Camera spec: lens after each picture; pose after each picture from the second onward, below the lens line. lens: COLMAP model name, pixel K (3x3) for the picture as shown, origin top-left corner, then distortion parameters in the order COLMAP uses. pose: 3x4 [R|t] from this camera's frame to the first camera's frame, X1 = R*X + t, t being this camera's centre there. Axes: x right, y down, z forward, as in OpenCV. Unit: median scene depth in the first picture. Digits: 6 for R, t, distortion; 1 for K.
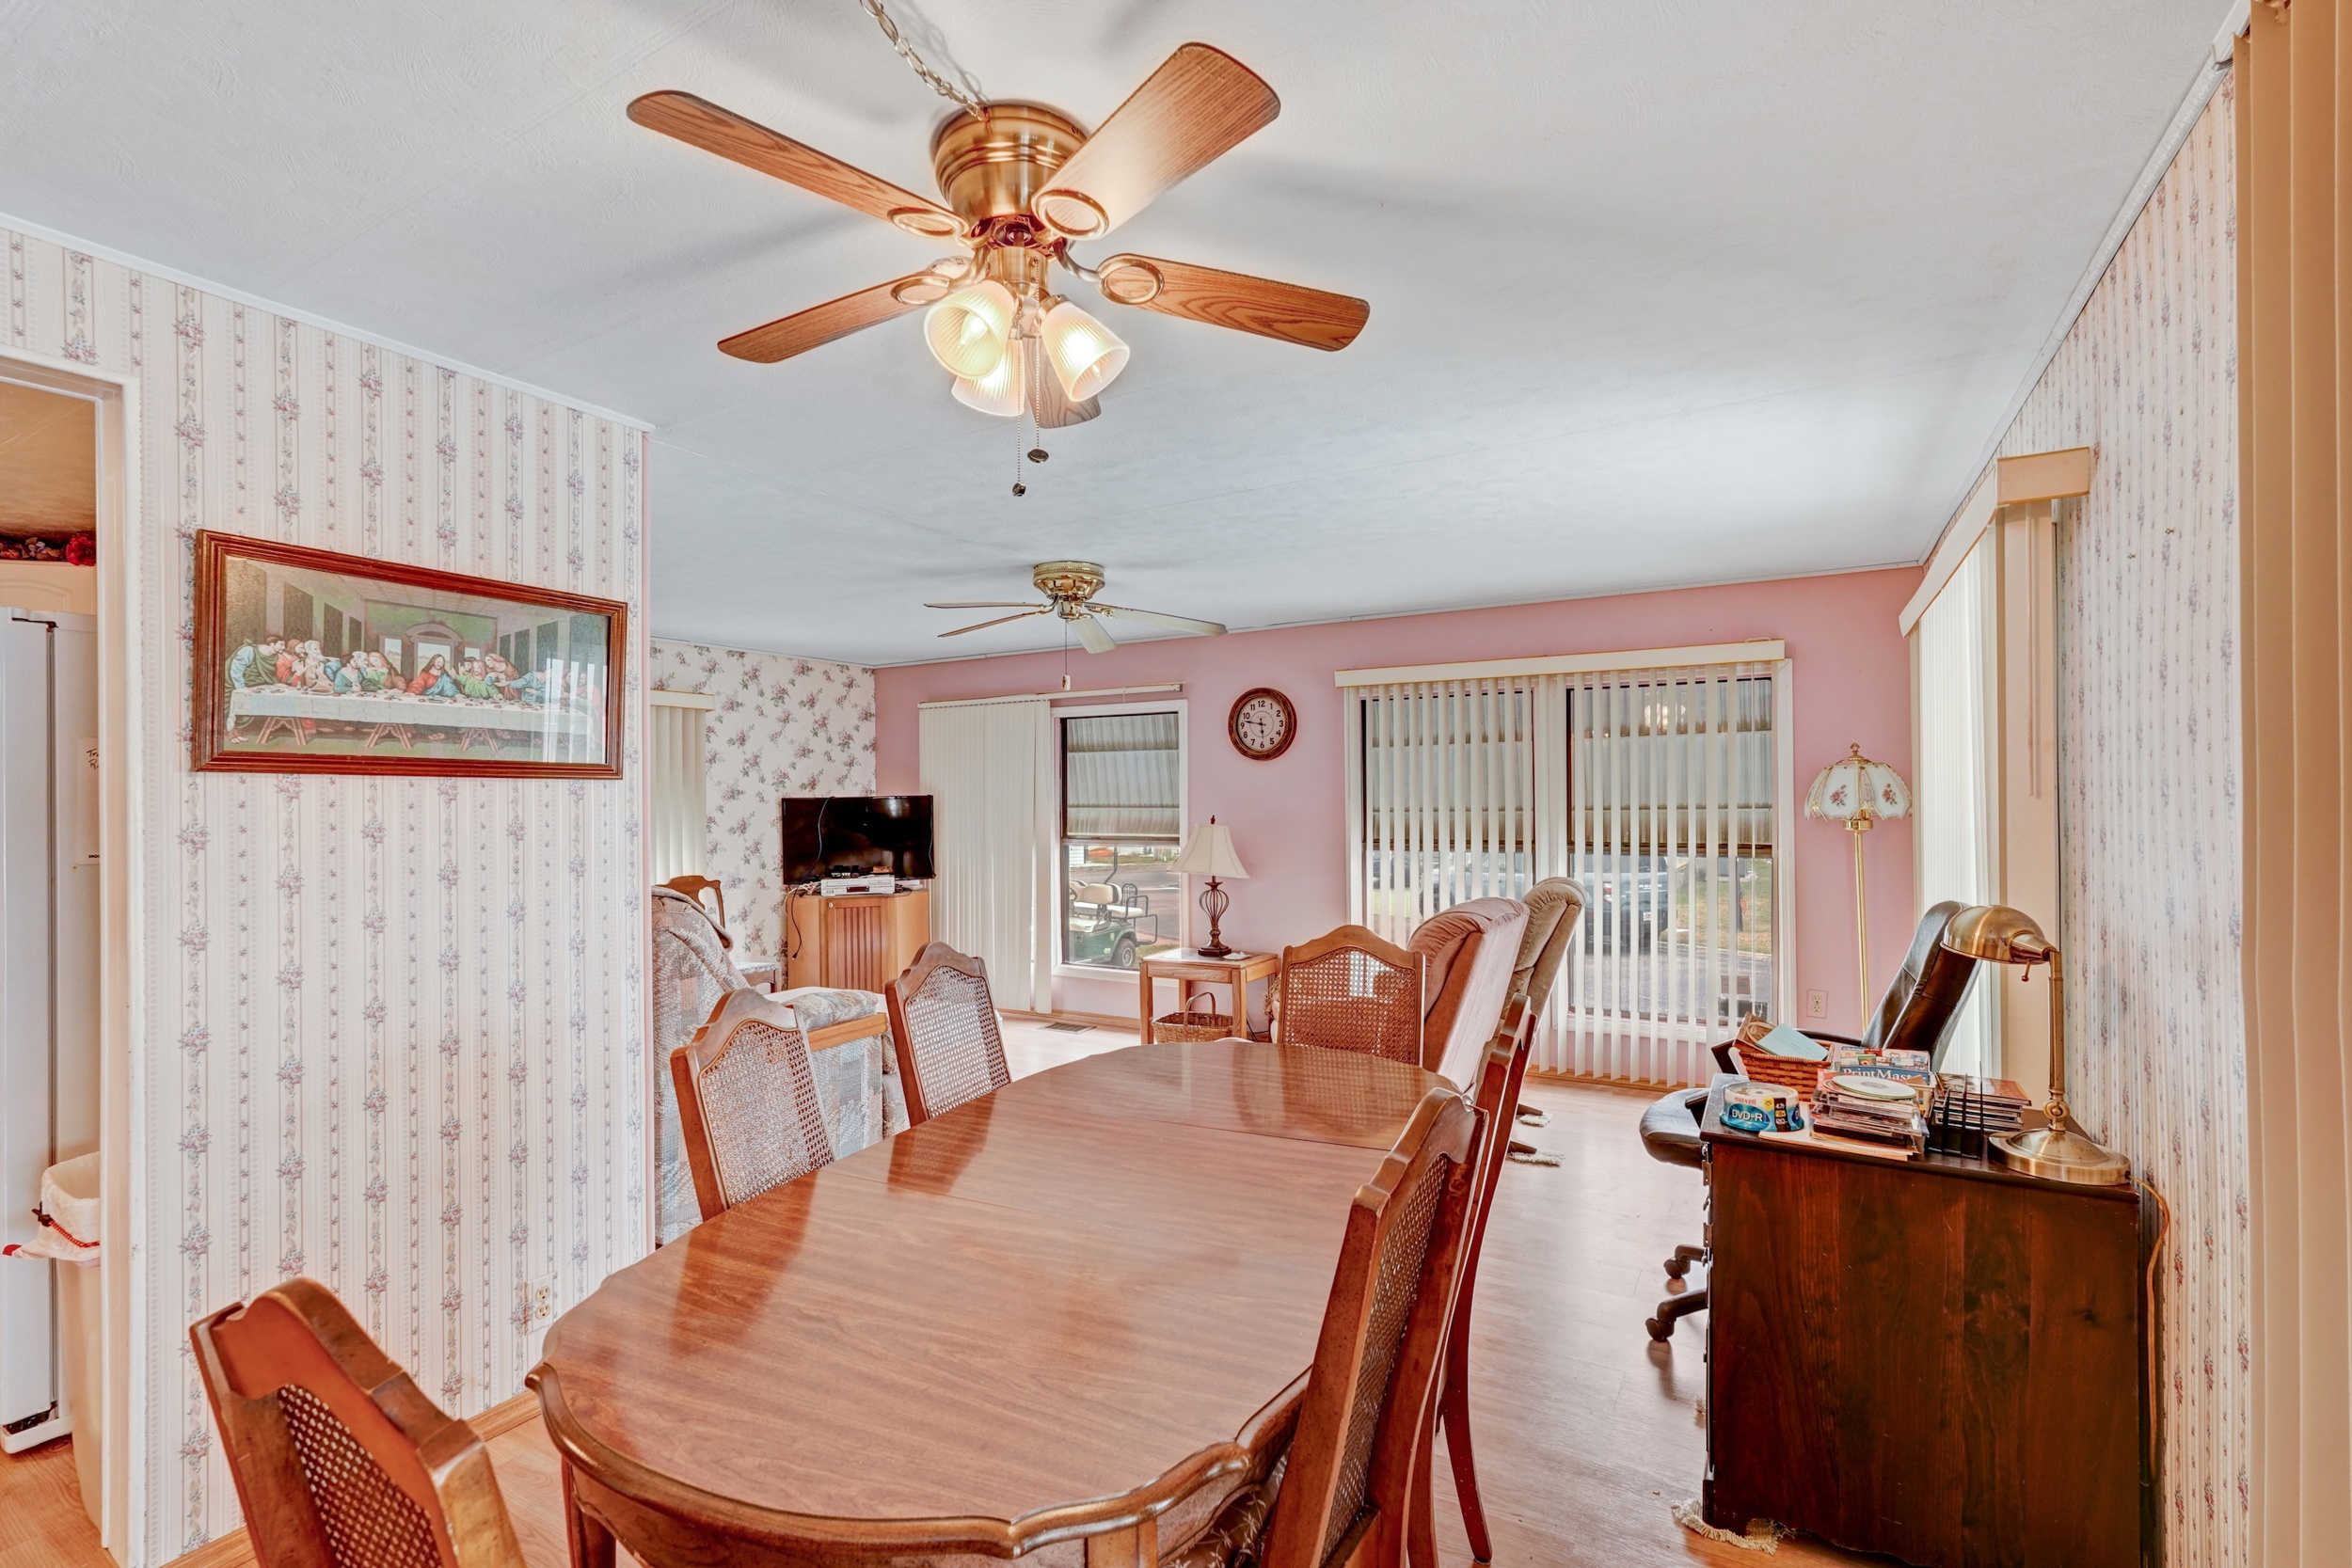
lens RADIAL K [[1047.8, 0, 1195.3], [0, 1047.8, 792.4], [0, 0, 1]] dist [-0.007641, 0.002203]
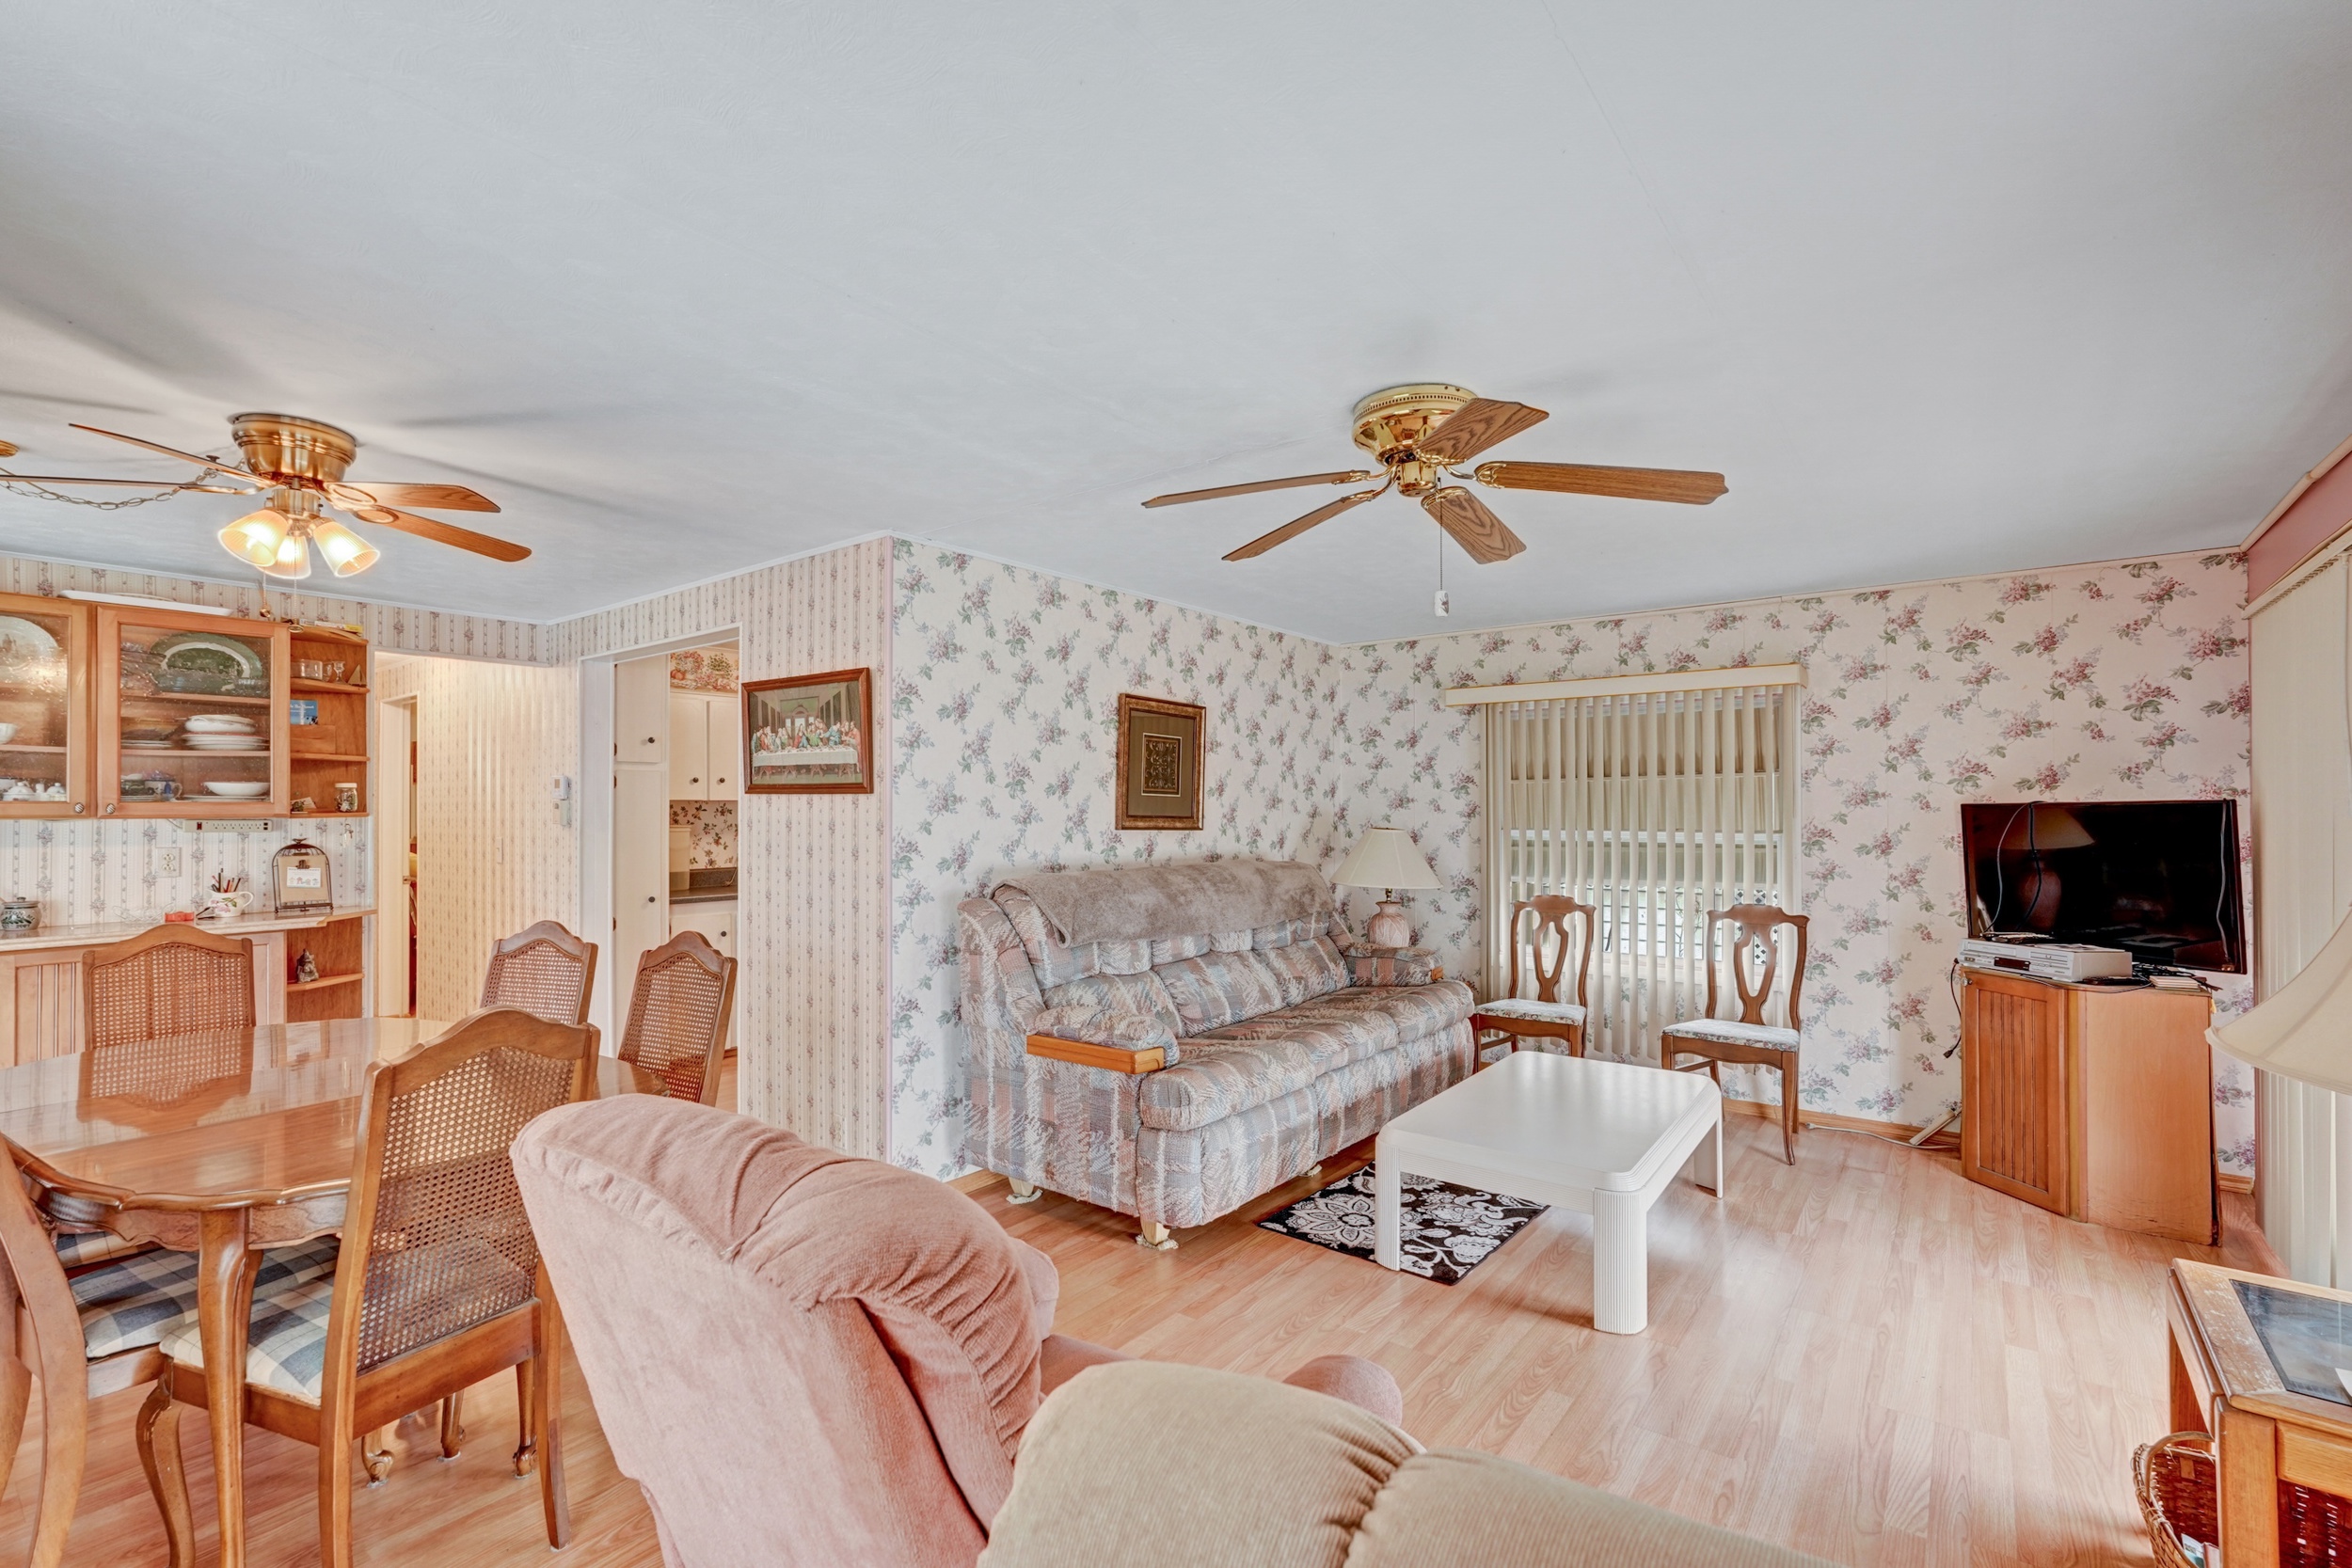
lens RADIAL K [[1047.8, 0, 1189.2], [0, 1047.8, 793.0], [0, 0, 1]] dist [-0.007641, 0.002203]
pose [[-0.145043, -0.003241, -0.989420, 0.325581], [0.006983, 0.999966, -0.004299, -0.001617], [0.989401, -0.007532, -0.145015, 0.676121]]
